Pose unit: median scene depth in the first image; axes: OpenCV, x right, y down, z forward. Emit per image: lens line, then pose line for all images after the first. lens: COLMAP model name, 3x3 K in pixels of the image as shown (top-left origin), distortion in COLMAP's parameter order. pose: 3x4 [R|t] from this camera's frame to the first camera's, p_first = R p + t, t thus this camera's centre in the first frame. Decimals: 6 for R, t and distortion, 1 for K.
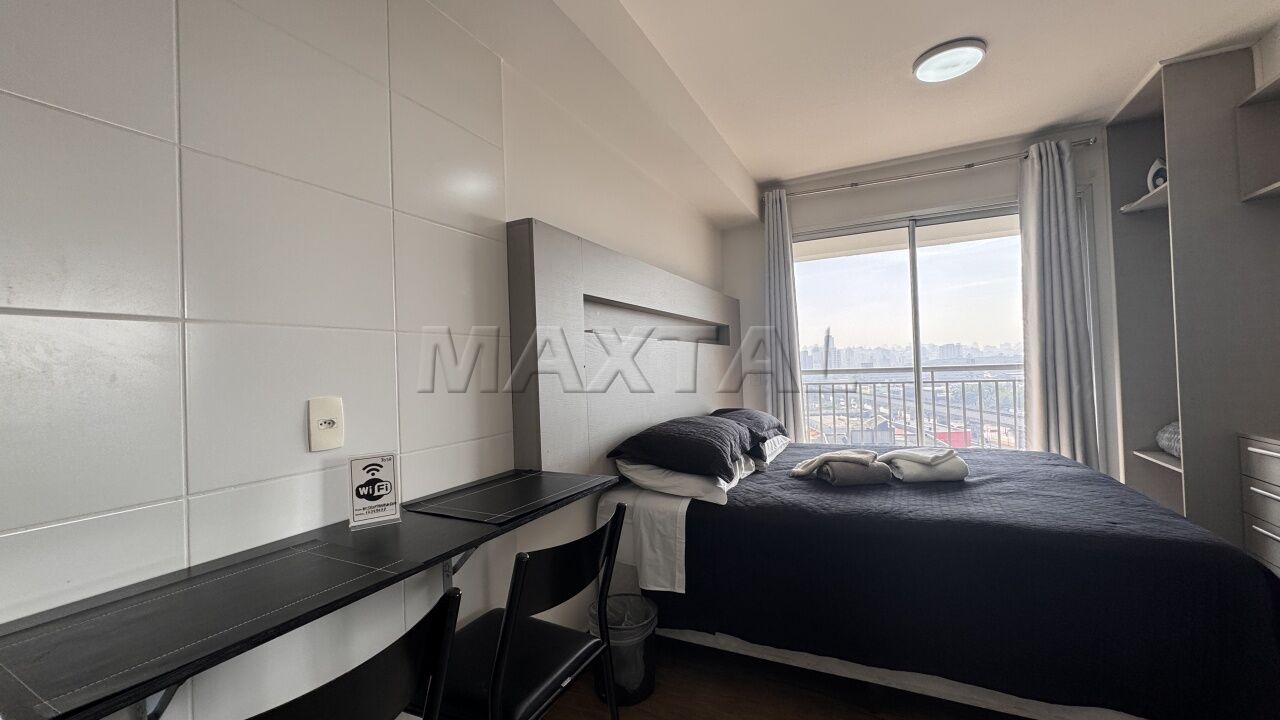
lens RADIAL K [[509.1, 0, 640.0], [0, 509.1, 360.0], [0, 0, 1]] dist [-0.001275, -0.000462]
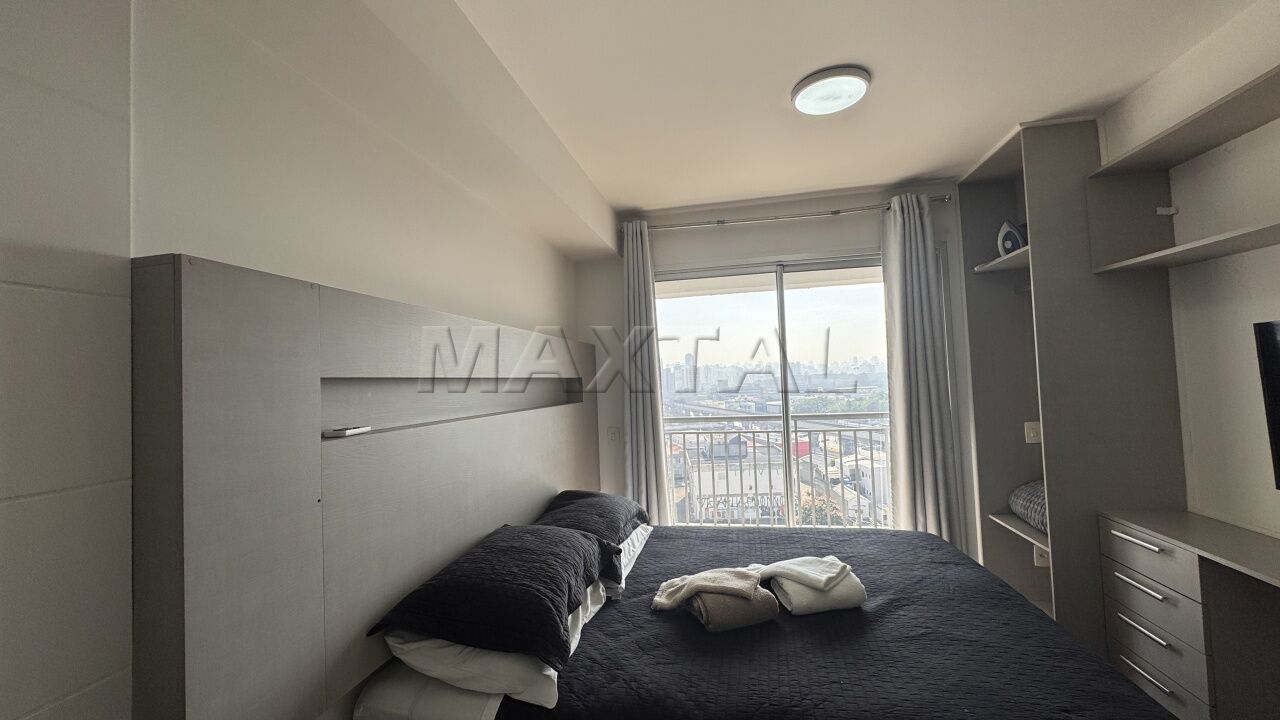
lens RADIAL K [[509.1, 0, 640.0], [0, 509.1, 360.0], [0, 0, 1]] dist [-0.001275, -0.000462]
pose [[0.966638, 0.006727, 0.256057, 0.067907], [0.001767, 0.999456, -0.032931, -0.088510], [-0.256139, 0.032285, 0.966101, 0.217218]]
